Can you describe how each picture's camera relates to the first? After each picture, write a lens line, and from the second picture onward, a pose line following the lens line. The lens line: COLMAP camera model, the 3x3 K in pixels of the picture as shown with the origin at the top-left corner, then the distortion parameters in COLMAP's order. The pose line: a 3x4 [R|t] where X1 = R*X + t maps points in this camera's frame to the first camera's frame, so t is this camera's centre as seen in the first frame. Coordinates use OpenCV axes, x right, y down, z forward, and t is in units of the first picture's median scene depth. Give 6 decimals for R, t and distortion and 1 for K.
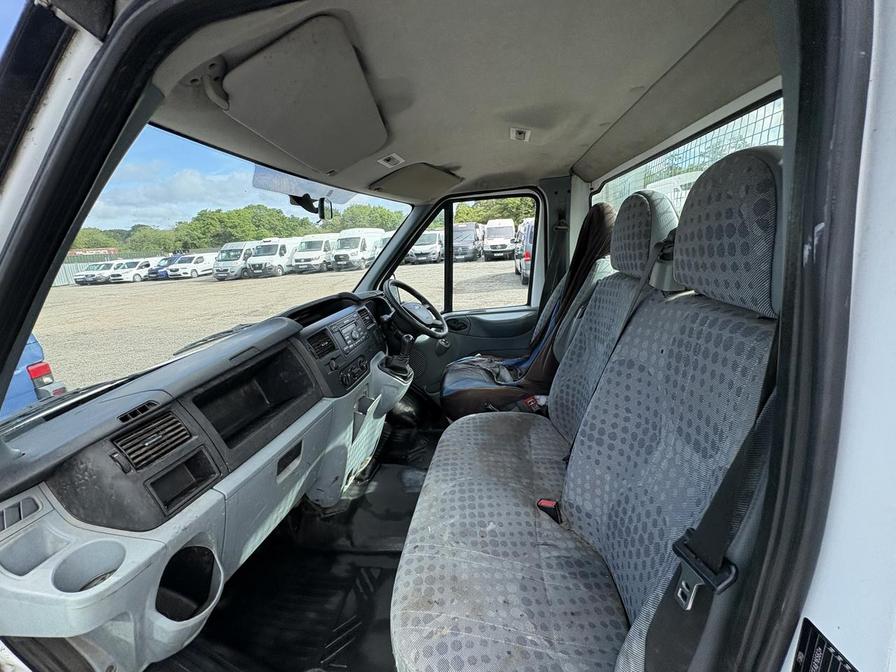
lens RADIAL K [[356.1, 0, 452.8], [0, 356.1, 332.4], [0, 0, 1]] dist [0.002987, 0.000132]
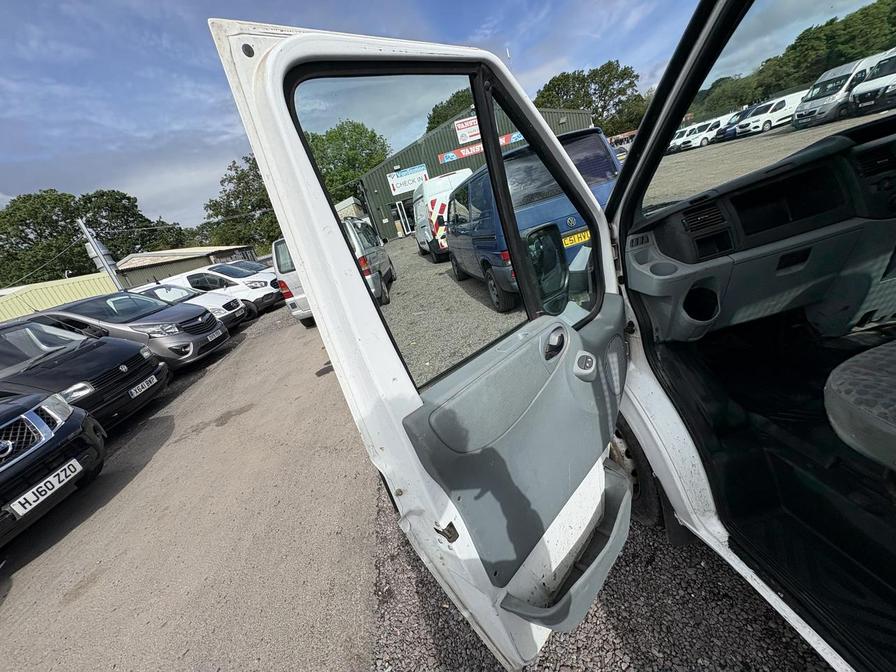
lens RADIAL K [[356.1, 0, 446.6], [0, 356.1, 338.9], [0, 0, 1]] dist [0.002987, 0.000132]
pose [[0.275694, 0.343581, -0.897744, 0.214602], [0.001338, 0.933801, 0.357791, 0.082149], [0.961244, -0.099842, 0.256984, -0.260309]]
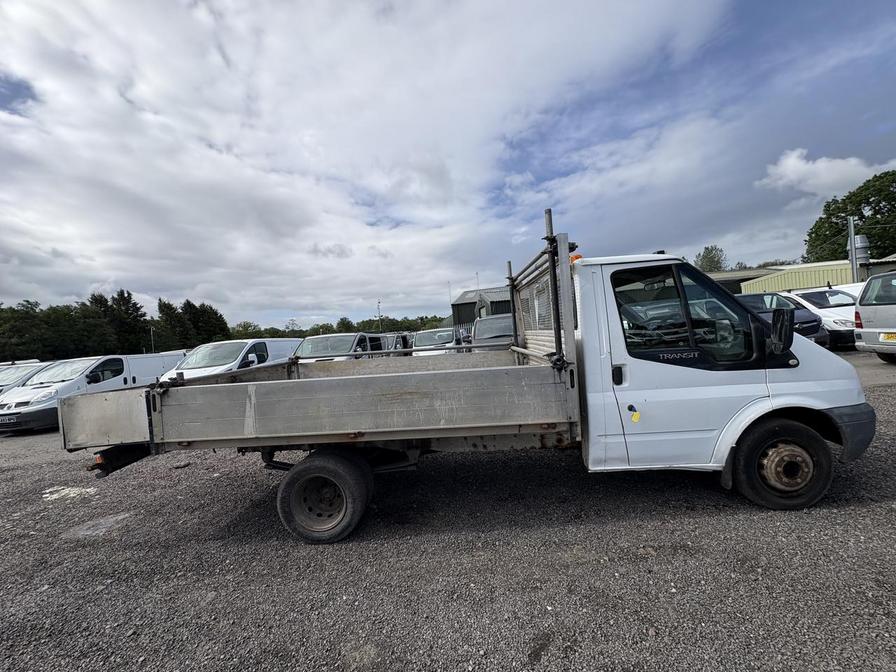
lens RADIAL K [[356.1, 0, 450.9], [0, 356.1, 331.3], [0, 0, 1]] dist [0.002987, 0.000132]
pose [[-0.983251, 0.168870, -0.068553, 1.046932], [0.145579, 0.954013, 0.262042, -0.743770], [0.109652, 0.247674, -0.962618, 2.803109]]
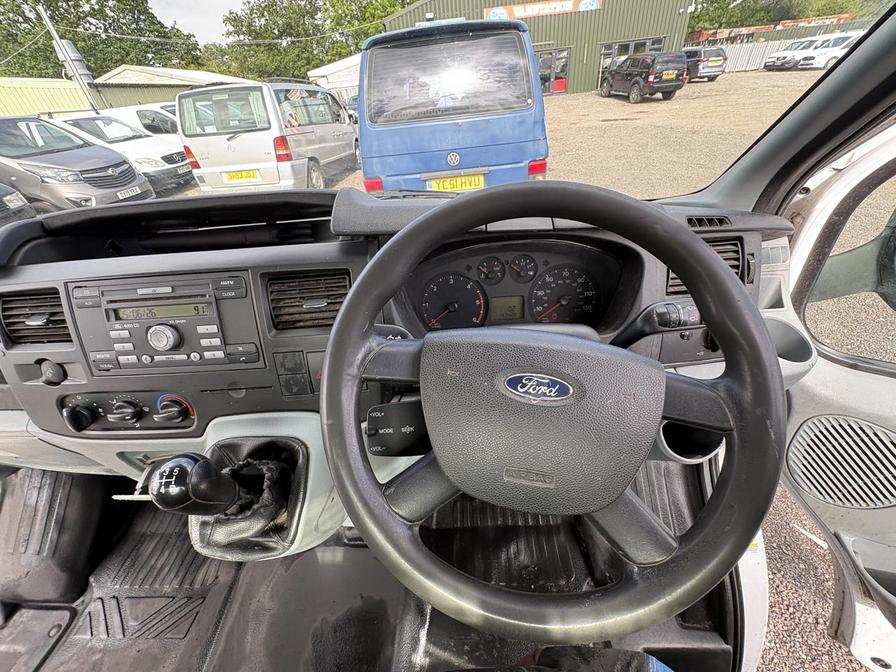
lens RADIAL K [[356.1, 0, 448.5], [0, 356.1, 335.1], [0, 0, 1]] dist [0.002987, 0.000132]
pose [[0.116744, 0.624264, -0.772441, -0.040184], [-0.176375, 0.778429, 0.602446, -0.213969], [0.977375, 0.065907, 0.200982, 1.011498]]
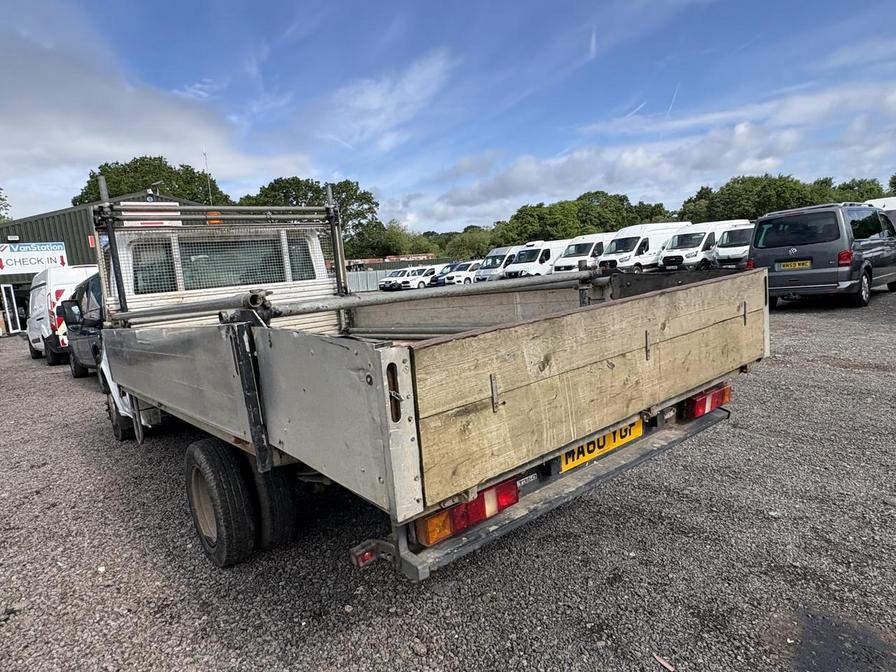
lens RADIAL K [[556.0, 0, 450.3], [0, 556.0, 335.6], [0, 0, 1]] dist [0.011761, -0.008523]
pose [[0.734049, 0.087185, -0.673476, 3.230395], [-0.138832, 0.990045, -0.023151, 0.099185], [0.664754, 0.110494, 0.738846, -0.764236]]
